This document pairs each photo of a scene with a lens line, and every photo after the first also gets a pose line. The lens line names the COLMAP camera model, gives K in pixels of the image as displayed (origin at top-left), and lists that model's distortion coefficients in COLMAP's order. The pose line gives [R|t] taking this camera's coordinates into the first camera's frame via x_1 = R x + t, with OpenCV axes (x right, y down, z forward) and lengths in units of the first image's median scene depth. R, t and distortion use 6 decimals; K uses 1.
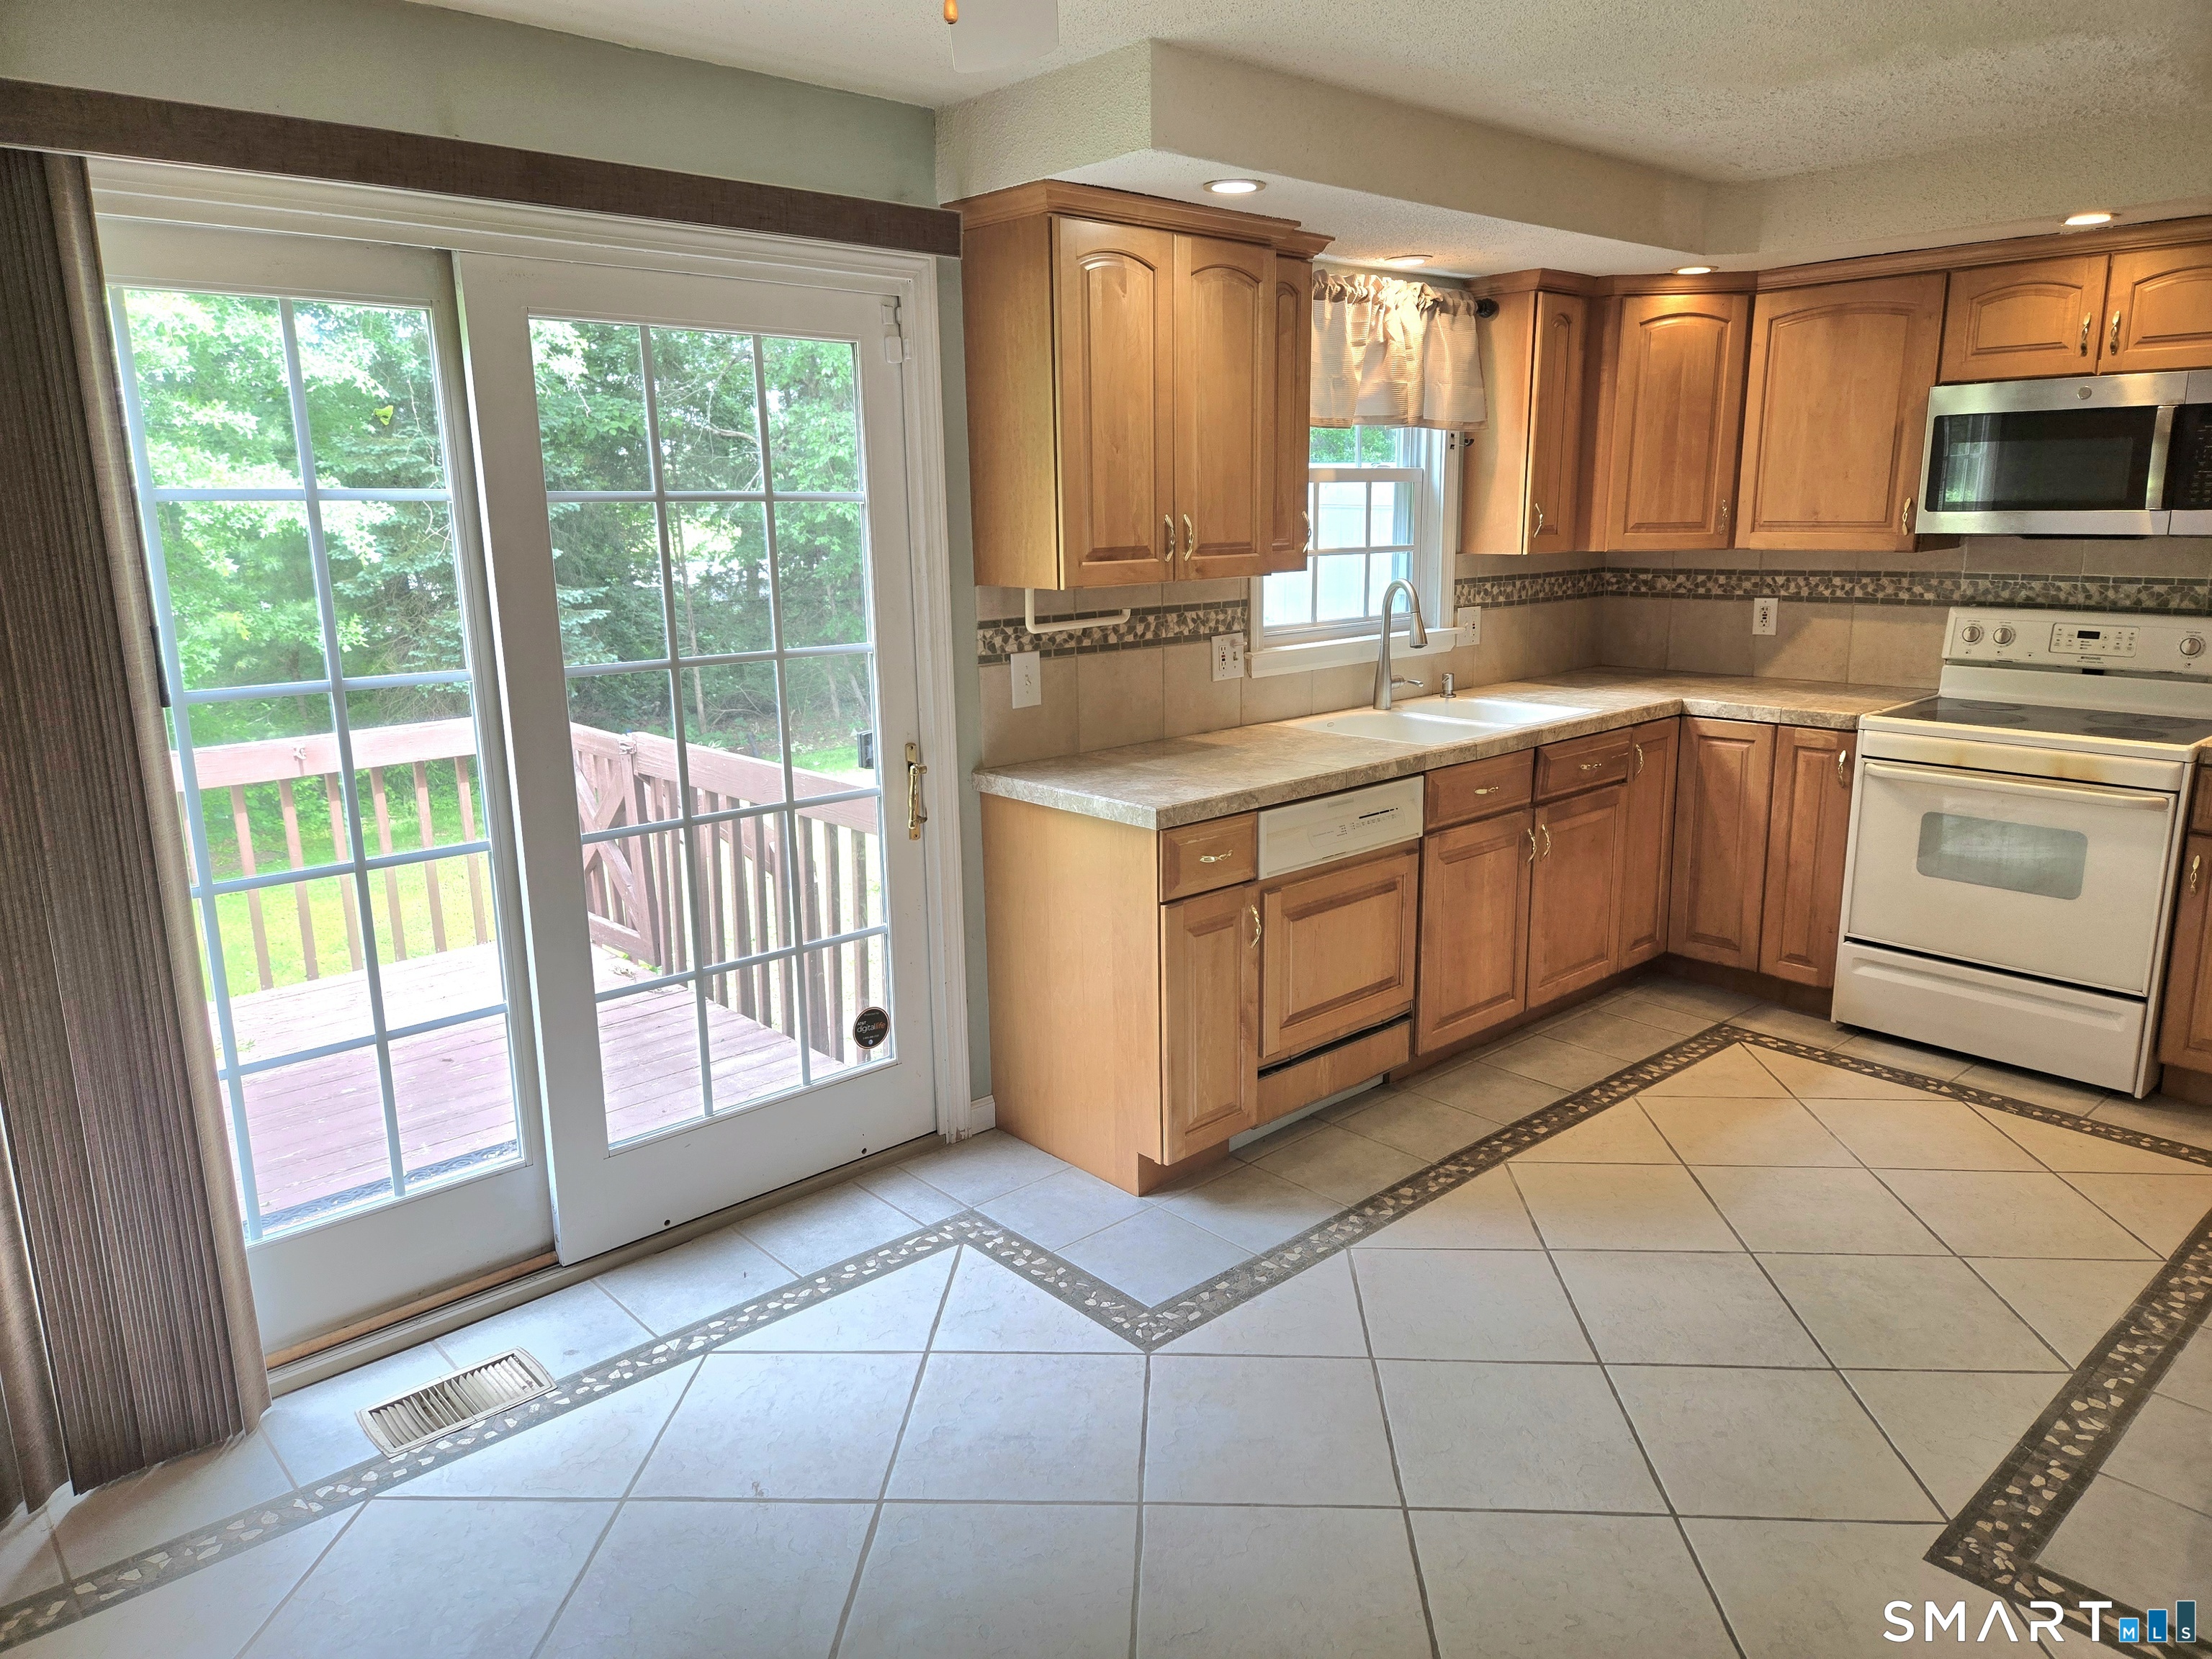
lens RADIAL K [[1485.2, 0, 1109.2], [0, 1485.2, 828.2], [0, 0, 1]] dist [0.042252, -0.009021]
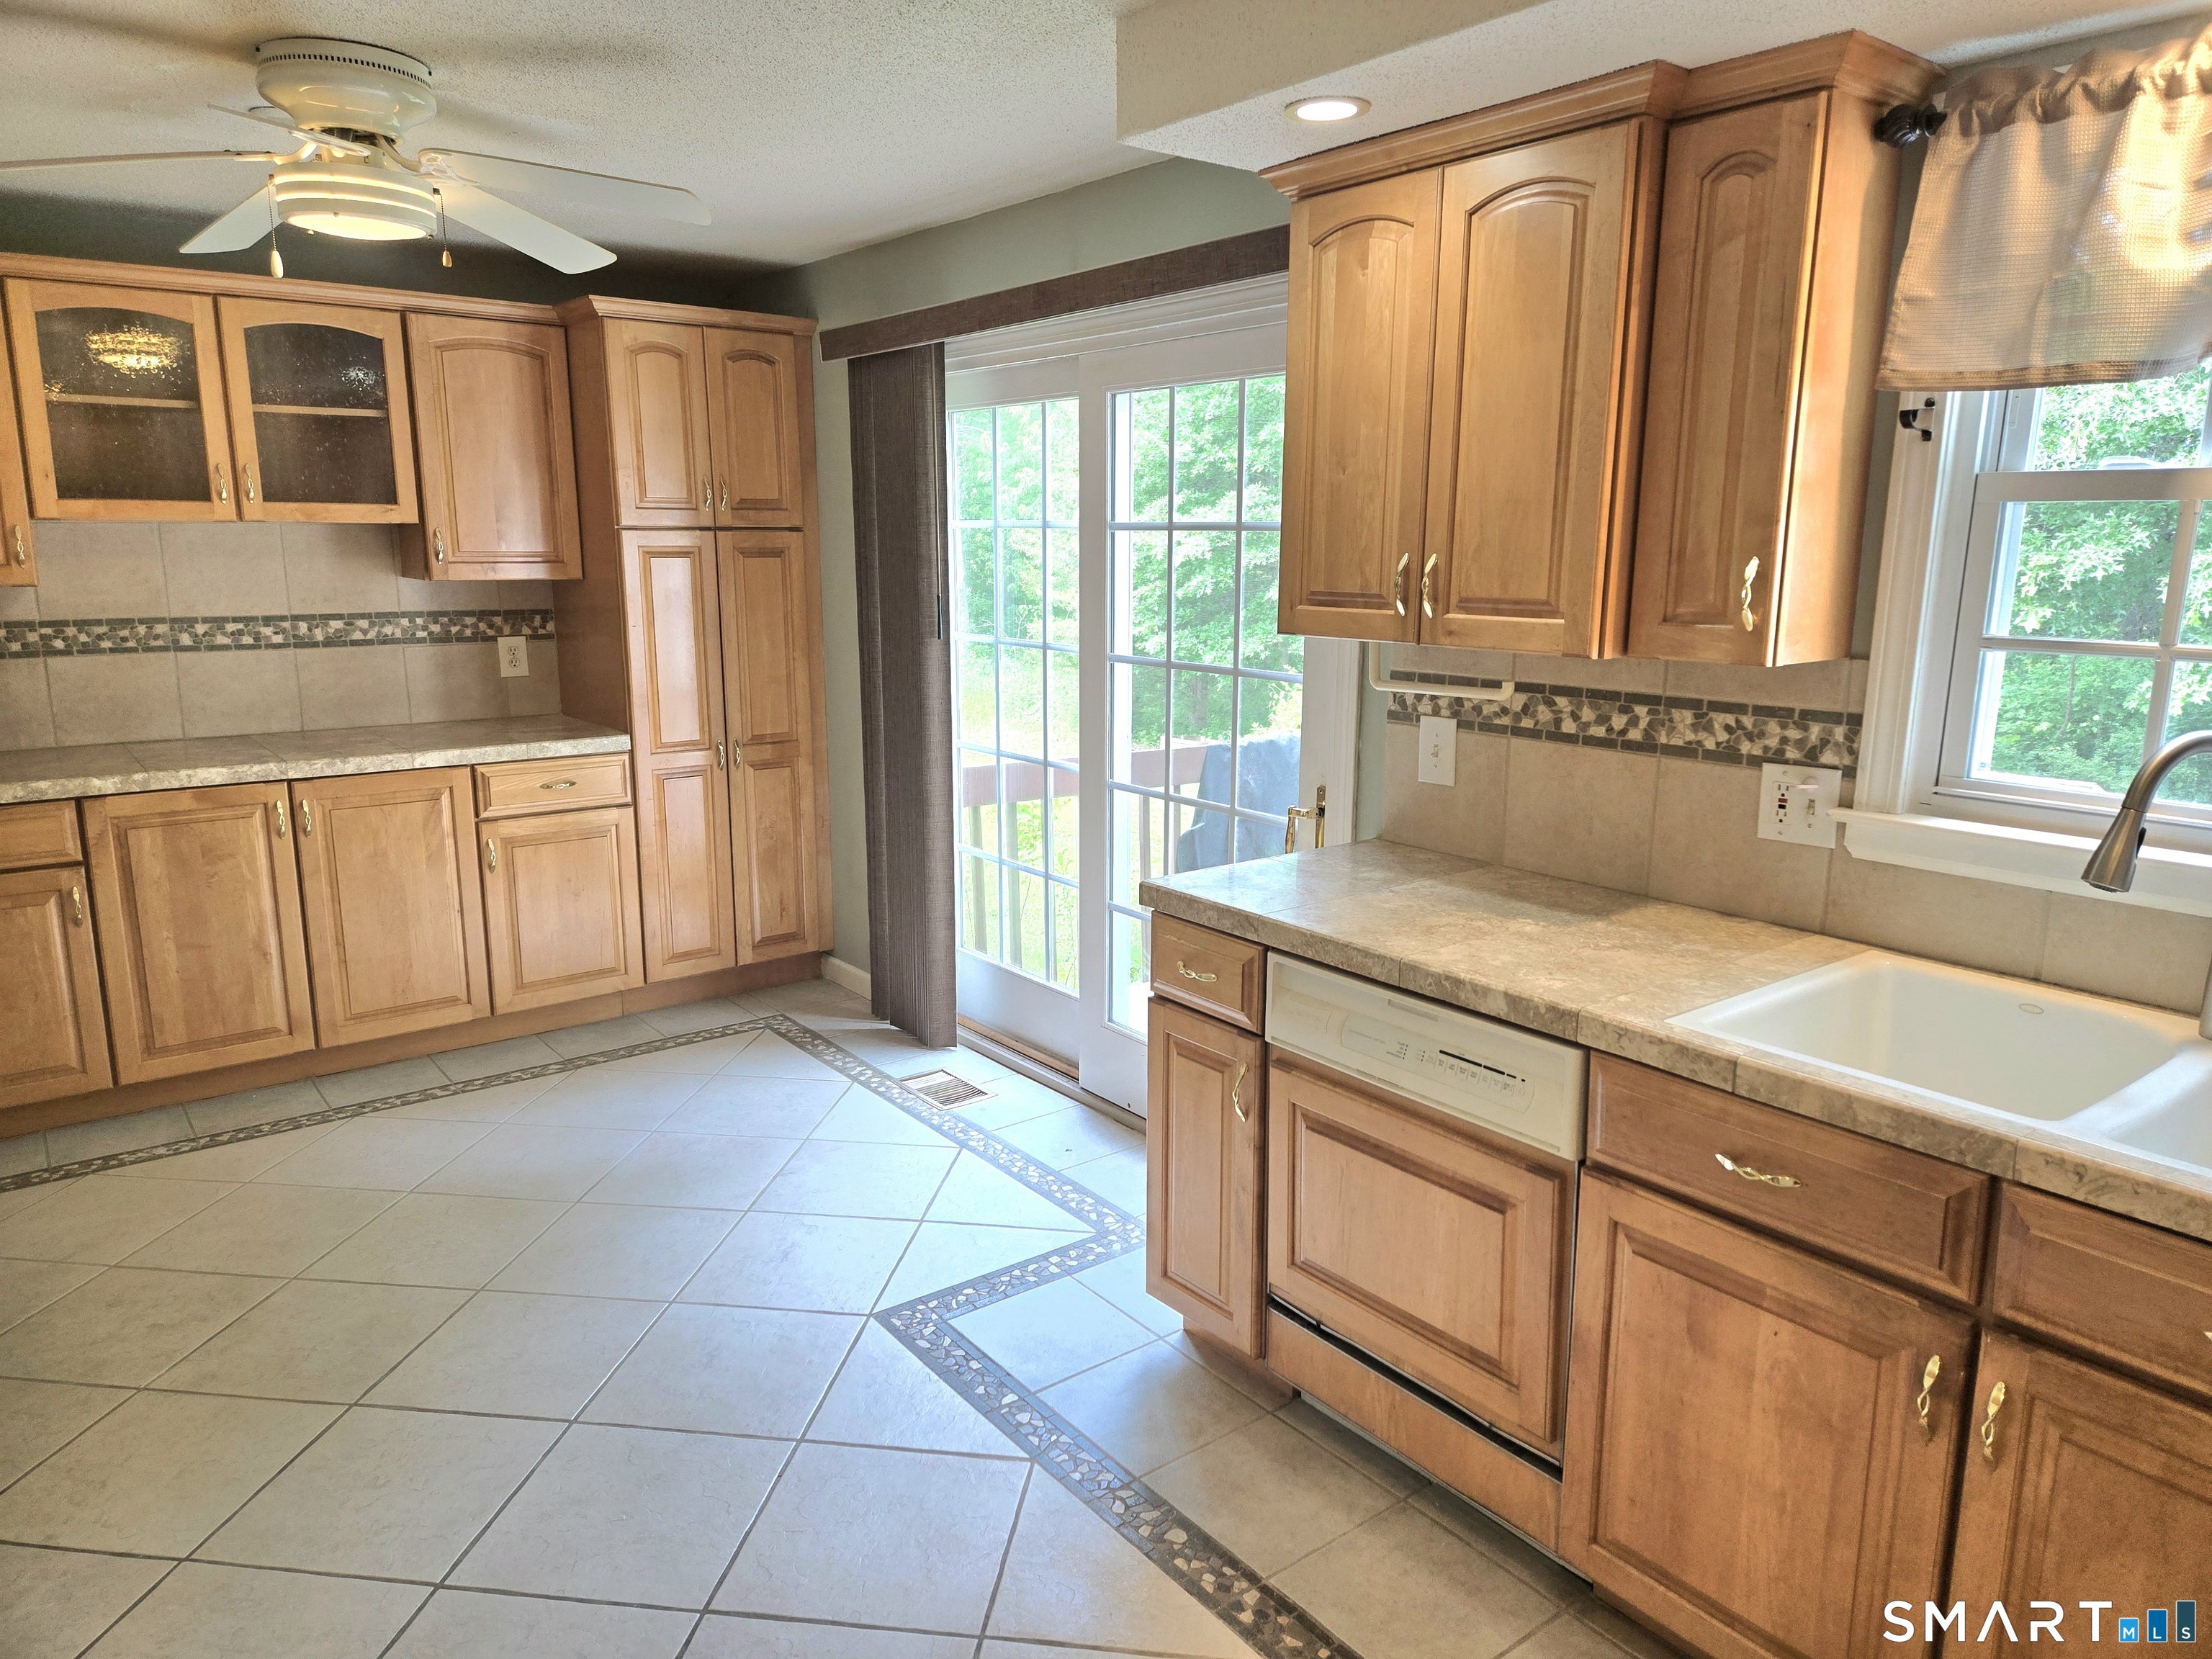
lens RADIAL K [[1485.2, 0, 1106.2], [0, 1485.2, 831.7], [0, 0, 1]] dist [0.042252, -0.009021]
pose [[-0.096165, 0.211463, -0.972644, 0.762300], [-0.214280, 0.949862, 0.227696, -0.204396], [0.972027, 0.230315, -0.046032, 0.872872]]
